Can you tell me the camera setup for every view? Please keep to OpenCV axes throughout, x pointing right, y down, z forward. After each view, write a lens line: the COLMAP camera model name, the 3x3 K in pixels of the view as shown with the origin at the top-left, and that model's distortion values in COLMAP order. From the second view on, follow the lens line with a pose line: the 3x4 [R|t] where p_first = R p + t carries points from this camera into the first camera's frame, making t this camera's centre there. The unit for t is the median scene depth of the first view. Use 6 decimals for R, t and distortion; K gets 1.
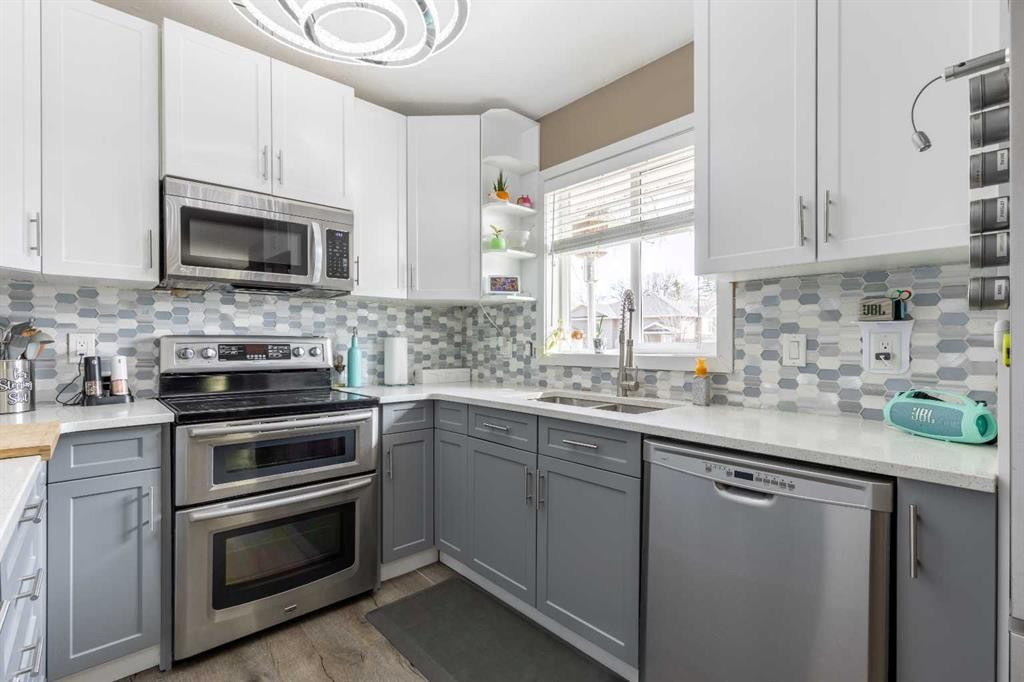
lens RADIAL K [[463.4, 0, 514.0], [0, 463.4, 344.6], [0, 0, 1]] dist [0.002113, -0.000464]
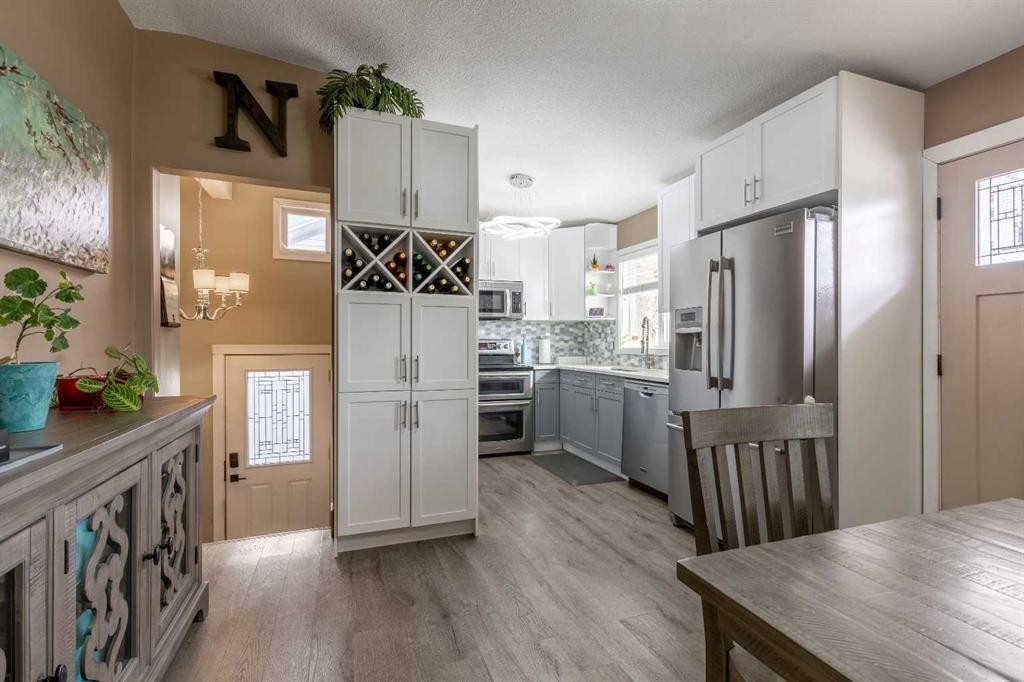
lens RADIAL K [[463.4, 0, 515.1], [0, 463.4, 341.3], [0, 0, 1]] dist [0.002113, -0.000464]
pose [[0.930430, -0.001525, -0.366467, 0.400630], [-0.000170, 0.999989, -0.004594, 0.001756], [0.366470, 0.004337, 0.930420, -1.001422]]
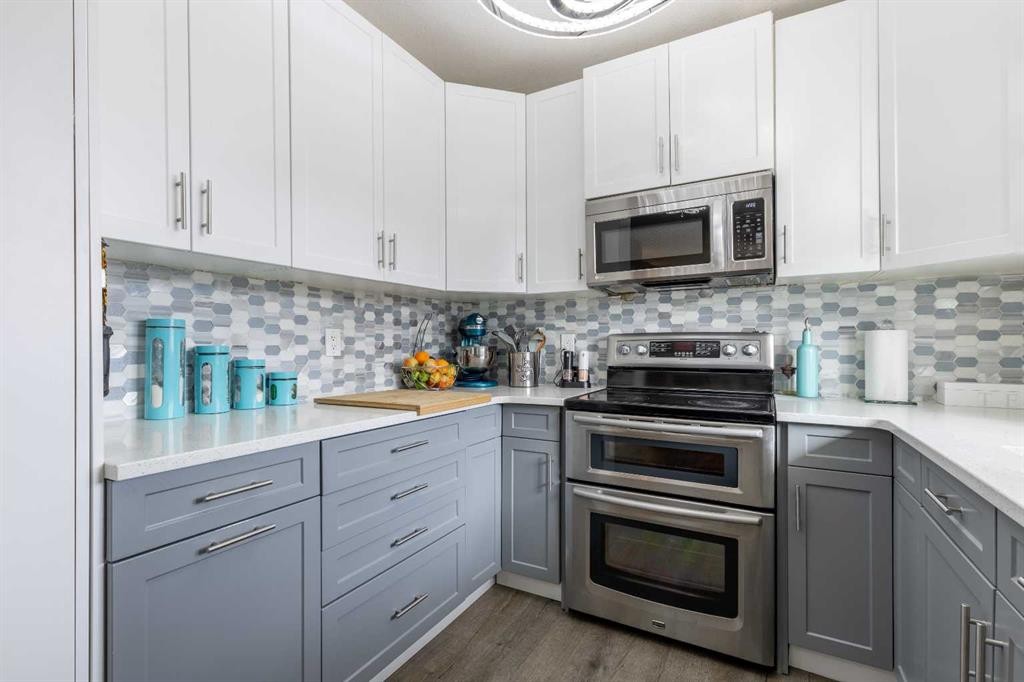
lens RADIAL K [[463.4, 0, 509.6], [0, 463.4, 344.7], [0, 0, 1]] dist [0.002113, -0.000464]
pose [[0.320407, 0.001798, -0.947278, 0.237879], [0.002812, 0.999992, 0.002849, 0.002427], [0.947276, -0.003577, 0.320399, 0.321786]]
